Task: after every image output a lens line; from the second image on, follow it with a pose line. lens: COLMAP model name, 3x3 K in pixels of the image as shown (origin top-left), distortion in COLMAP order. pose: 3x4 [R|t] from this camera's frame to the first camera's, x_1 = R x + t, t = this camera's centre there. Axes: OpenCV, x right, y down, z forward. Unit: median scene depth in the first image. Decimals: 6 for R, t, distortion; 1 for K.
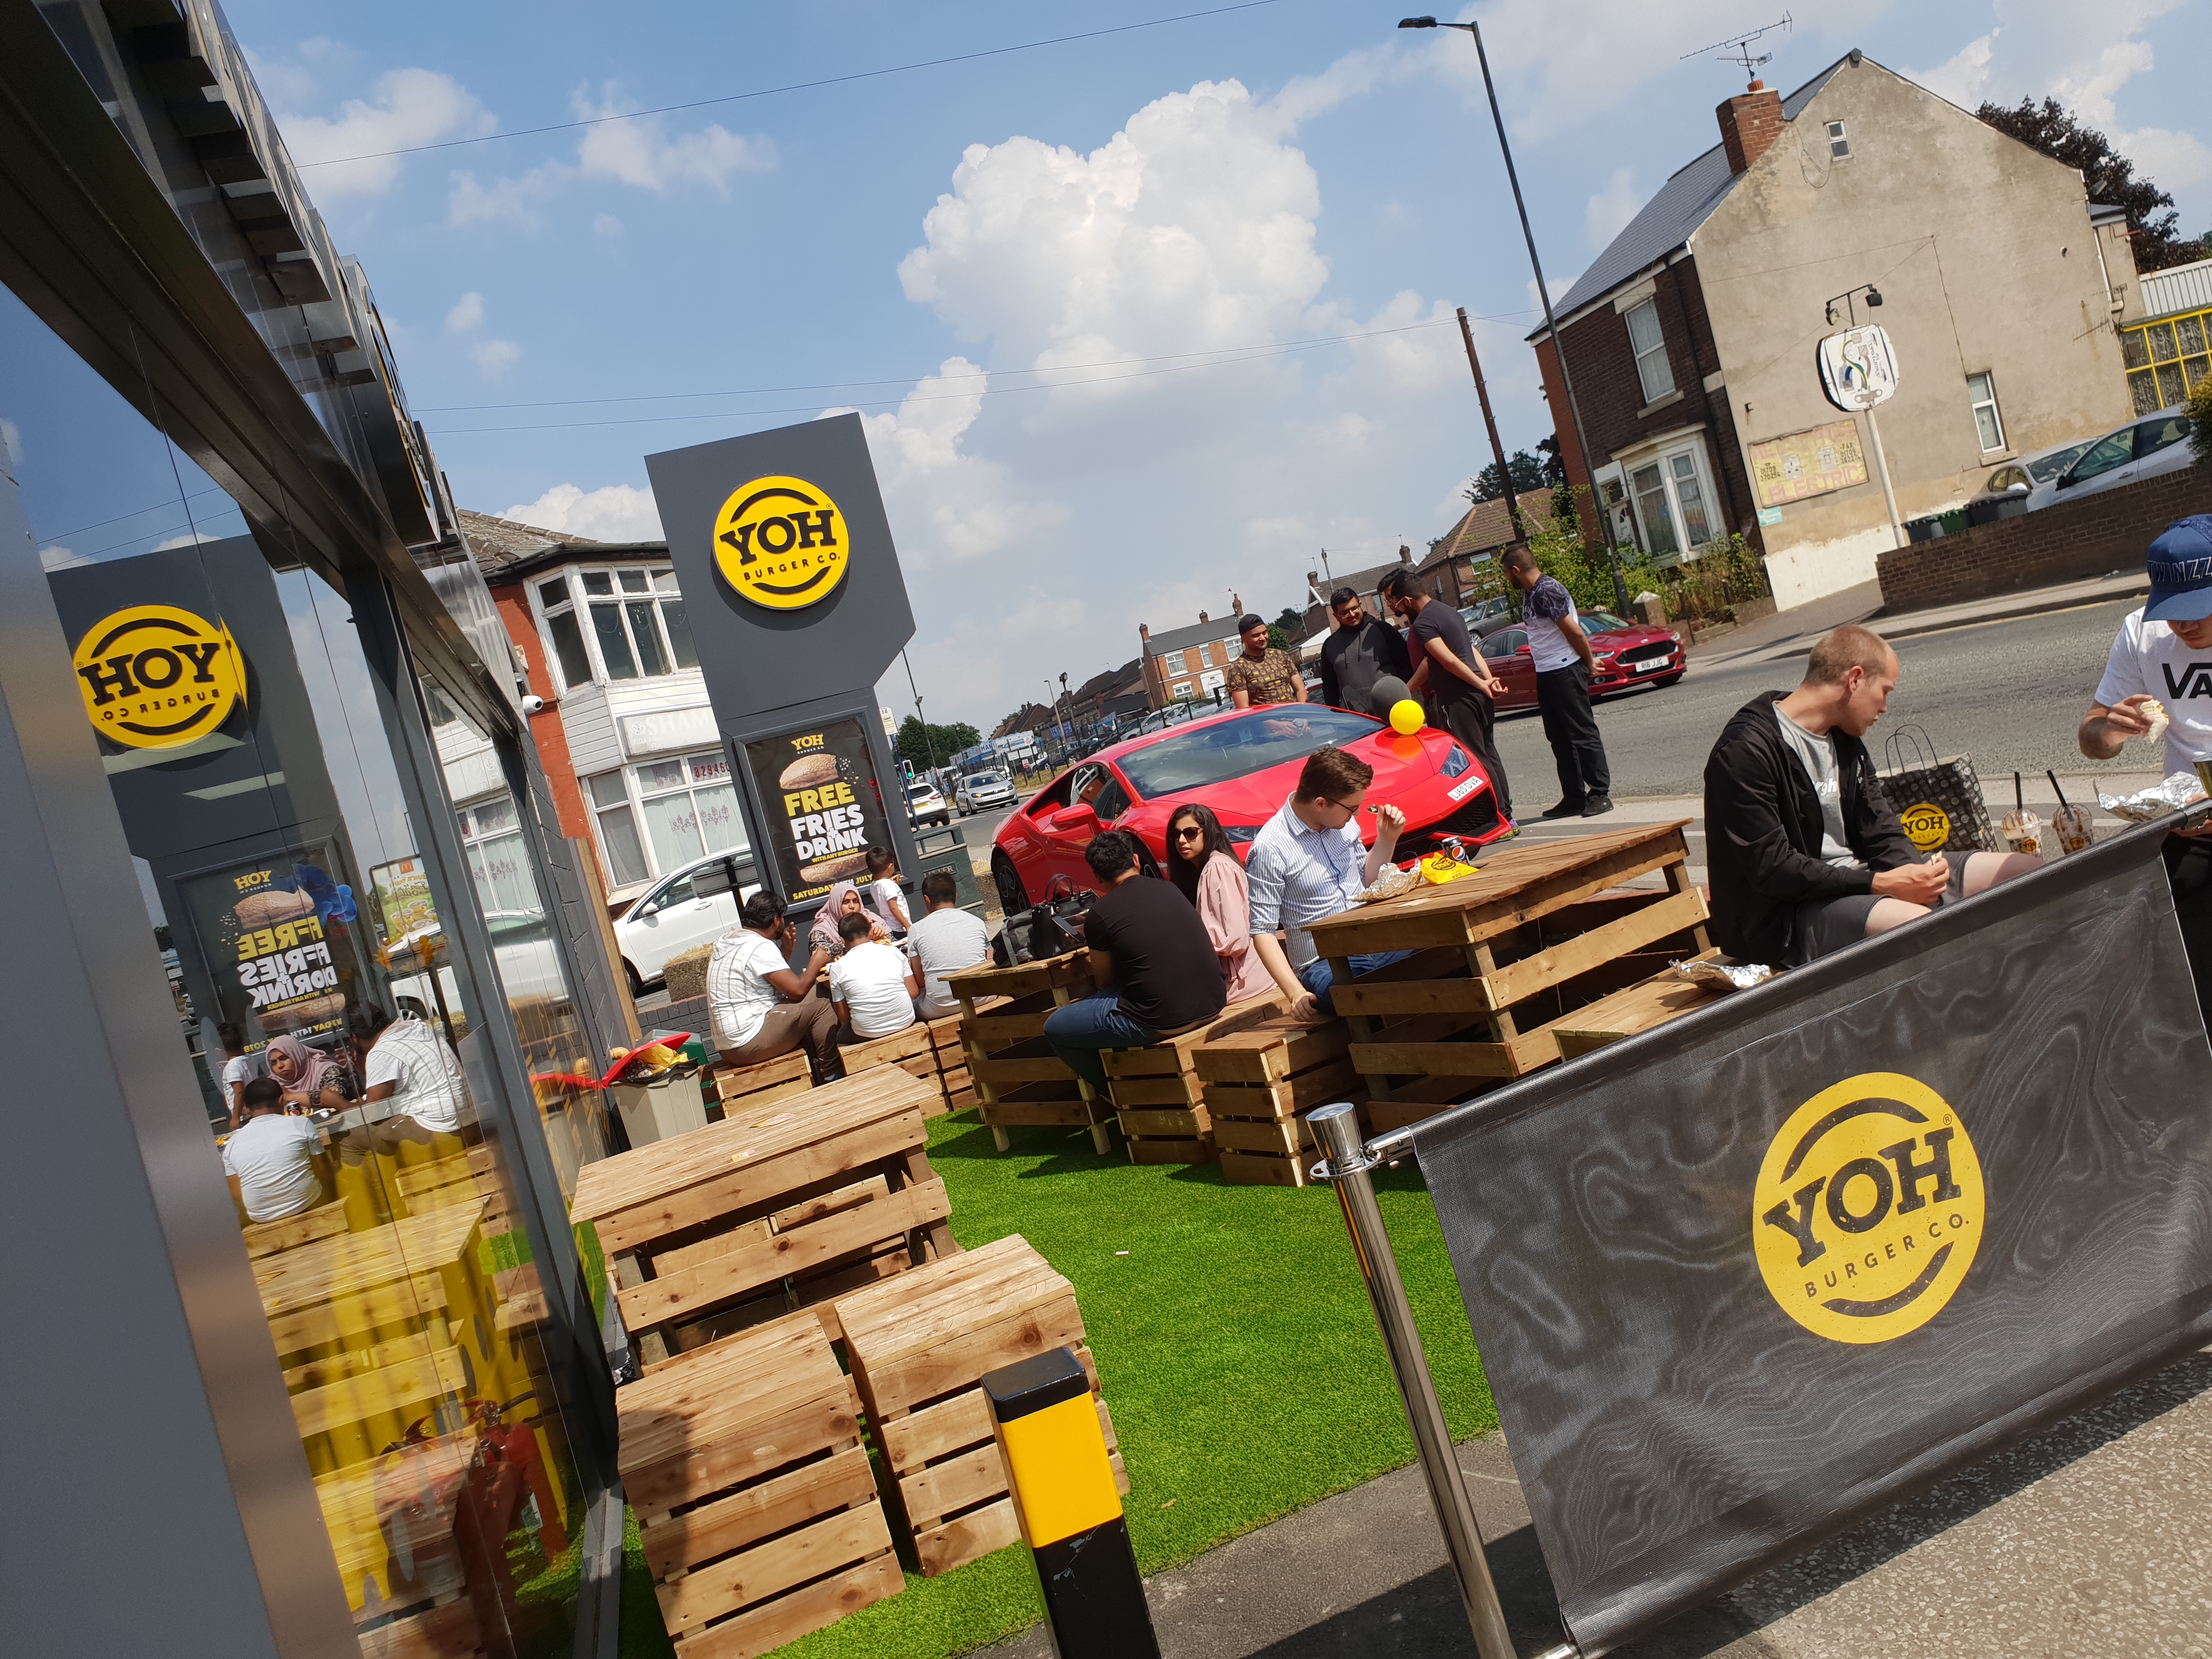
lens RADIAL K [[1661.8, 0, 1106.0], [0, 1661.8, 825.5], [0, 0, 1]] dist [-0.014949, -0.004460]
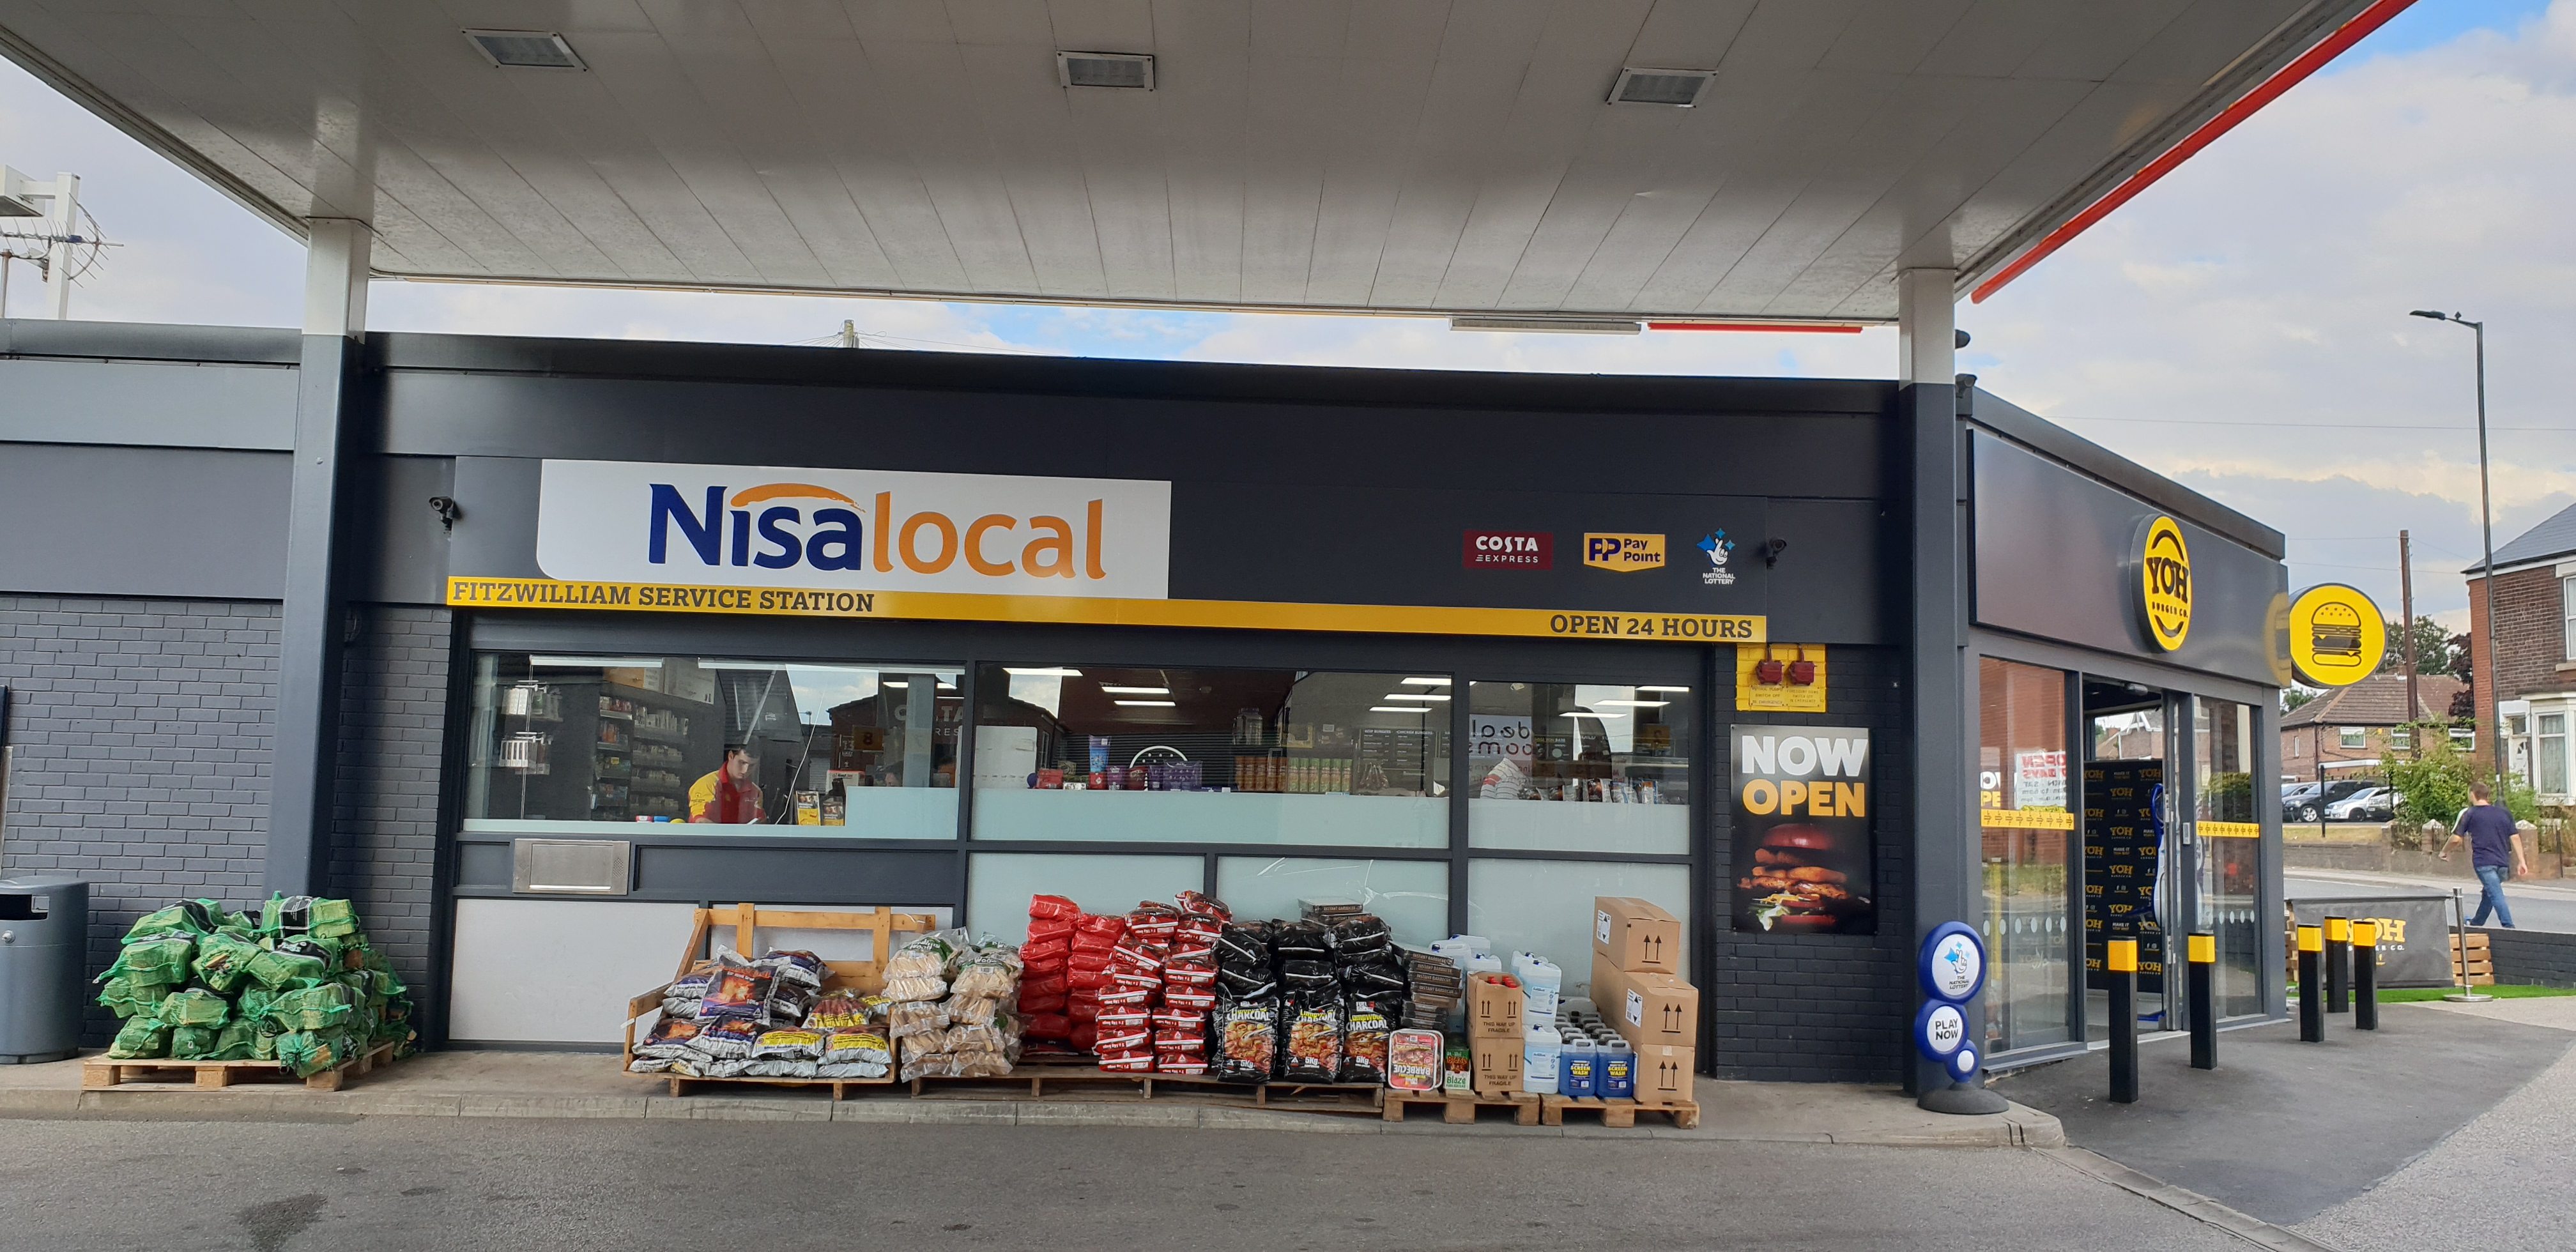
lens RADIAL K [[1956.7, 0, 1295.4], [0, 1956.7, 626.4], [0, 0, 1]] dist [0.009987, 0.001752]
pose [[0.932469, 0.252921, -0.257939, -0.130066], [-0.279418, 0.957524, -0.071221, 0.055208], [0.228969, 0.138484, 0.963533, -0.452781]]
